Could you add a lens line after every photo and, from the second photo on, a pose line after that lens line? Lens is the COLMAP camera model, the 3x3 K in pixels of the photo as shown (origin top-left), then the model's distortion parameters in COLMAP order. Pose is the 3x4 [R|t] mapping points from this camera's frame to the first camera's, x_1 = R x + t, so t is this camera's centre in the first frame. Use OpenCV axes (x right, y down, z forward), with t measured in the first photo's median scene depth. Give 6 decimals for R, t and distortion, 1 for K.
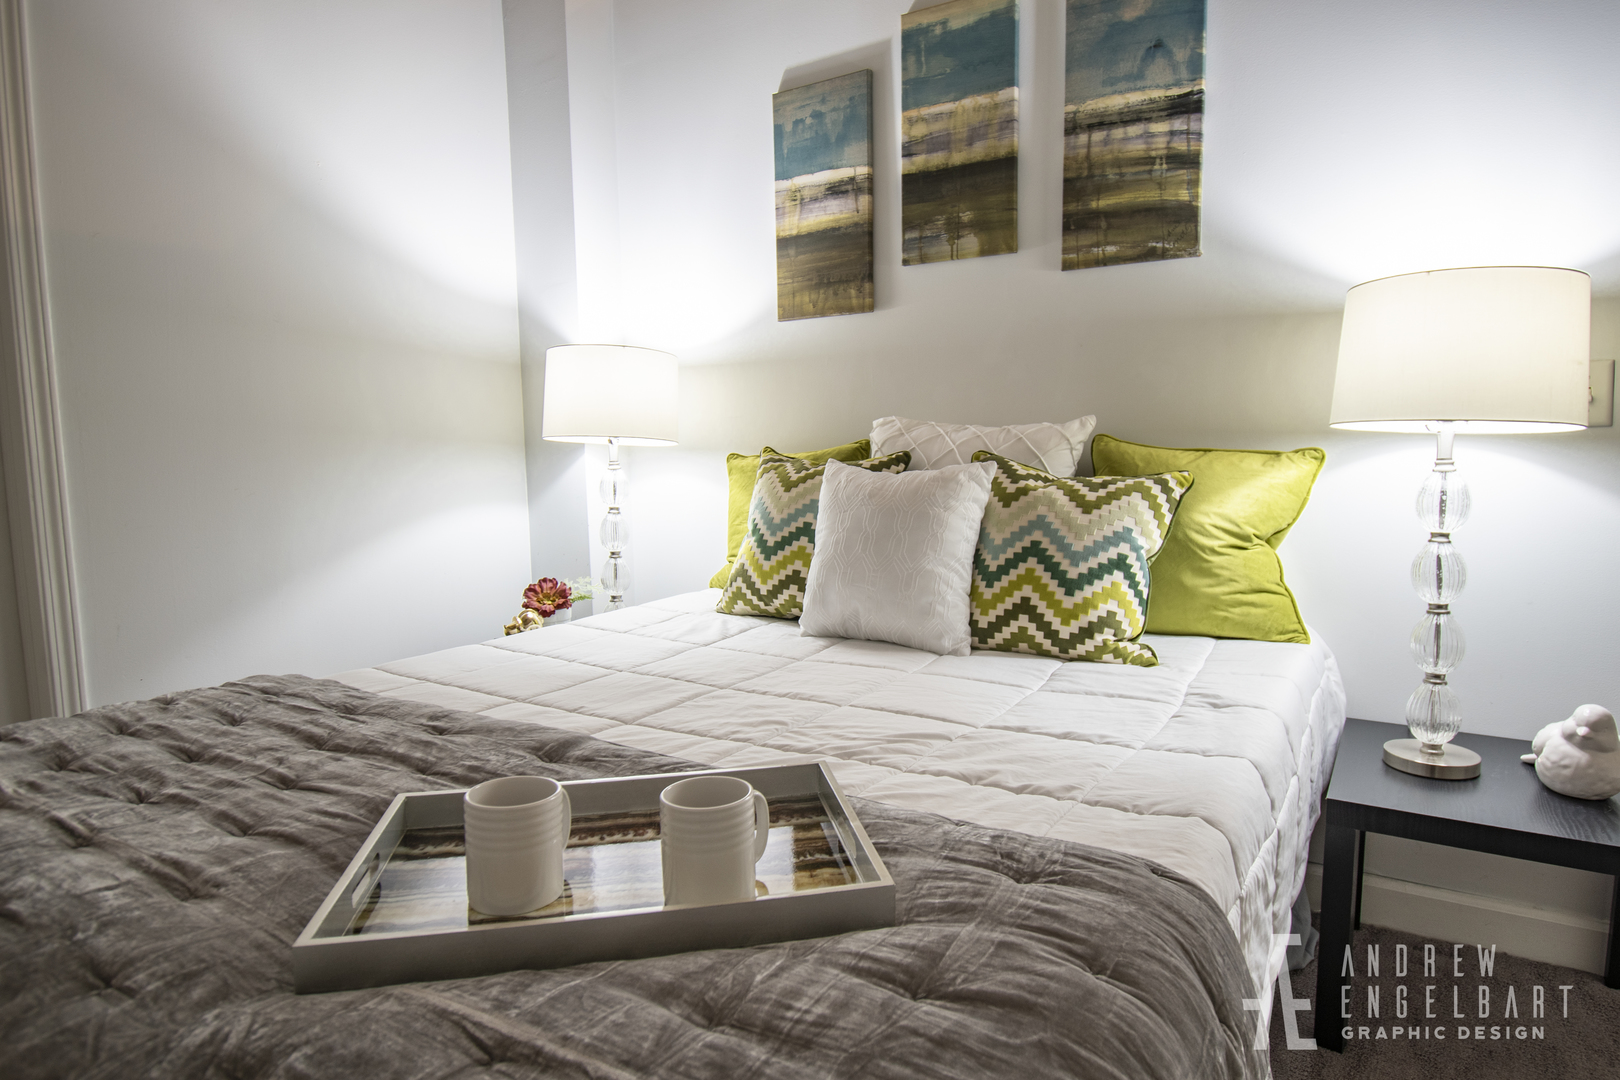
lens RADIAL K [[1050.2, 0, 810.0], [0, 1050.2, 540.0], [0, 0, 1]] dist [-0.009265, -0.000891]
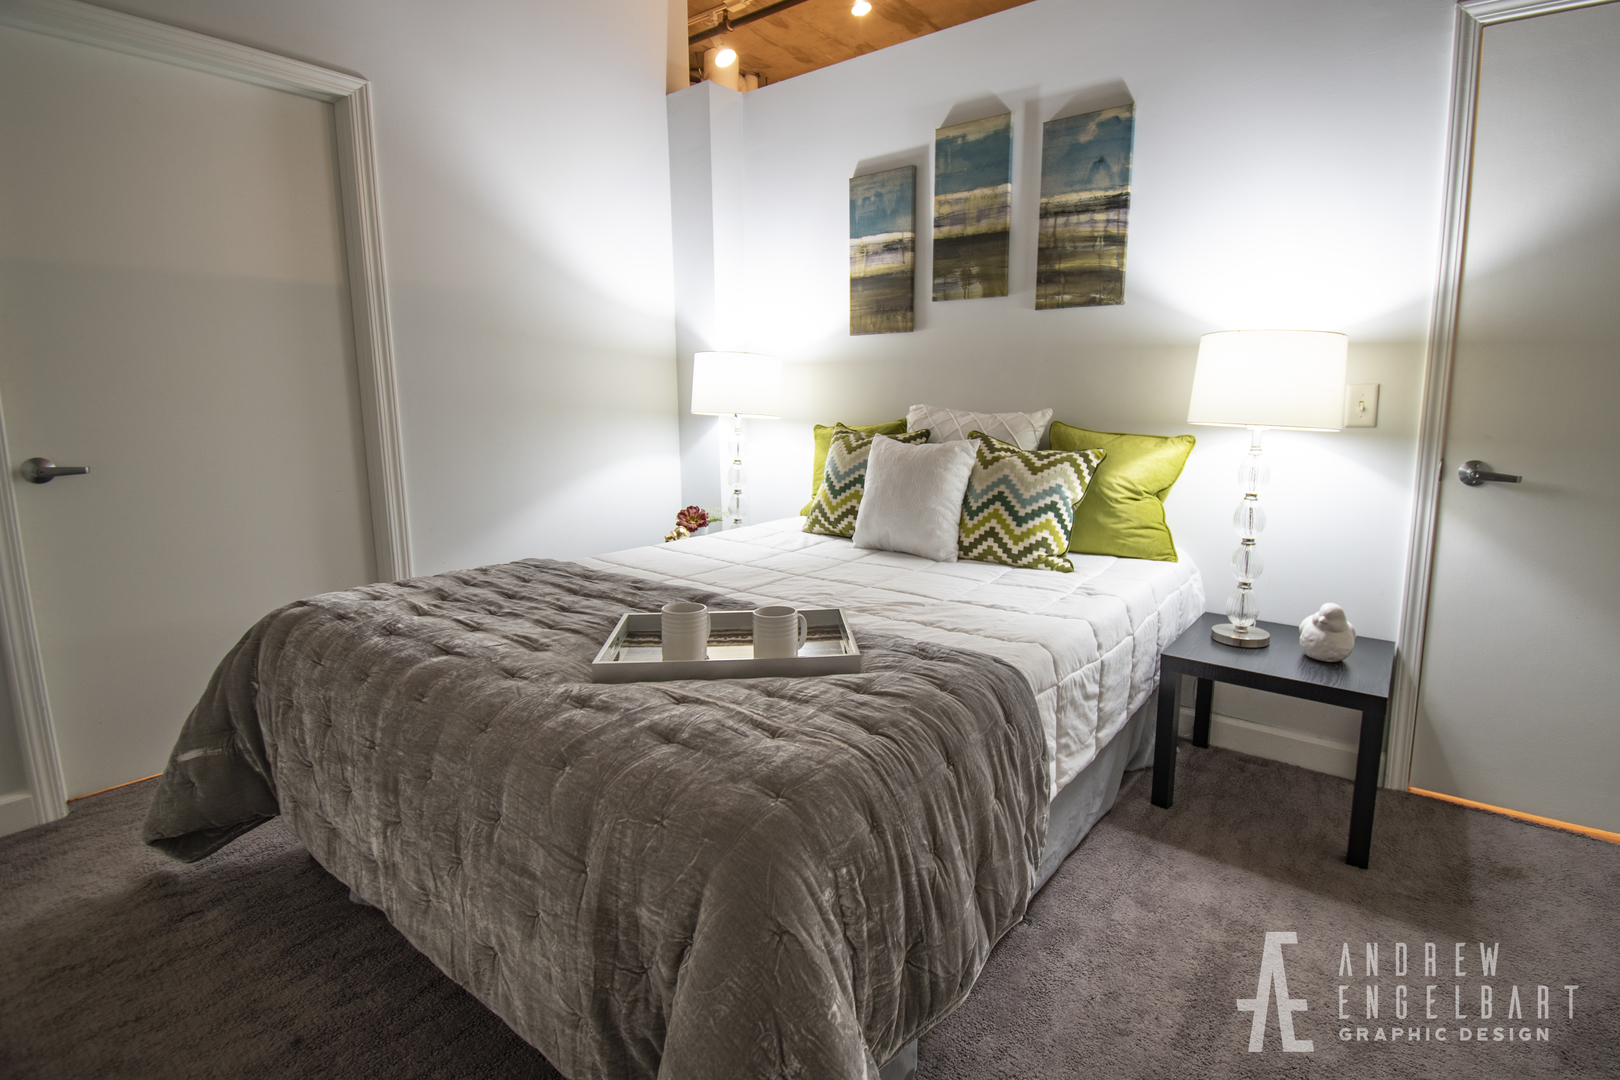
lens RADIAL K [[854.7, 0, 810.0], [0, 854.7, 540.0], [0, 0, 1]] dist [0.002519, 0.000149]
pose [[0.994473, 0.032039, -0.099980, 0.058486], [-0.024919, 0.997117, 0.071670, -0.010509], [0.101988, -0.068782, 0.992405, -0.287760]]
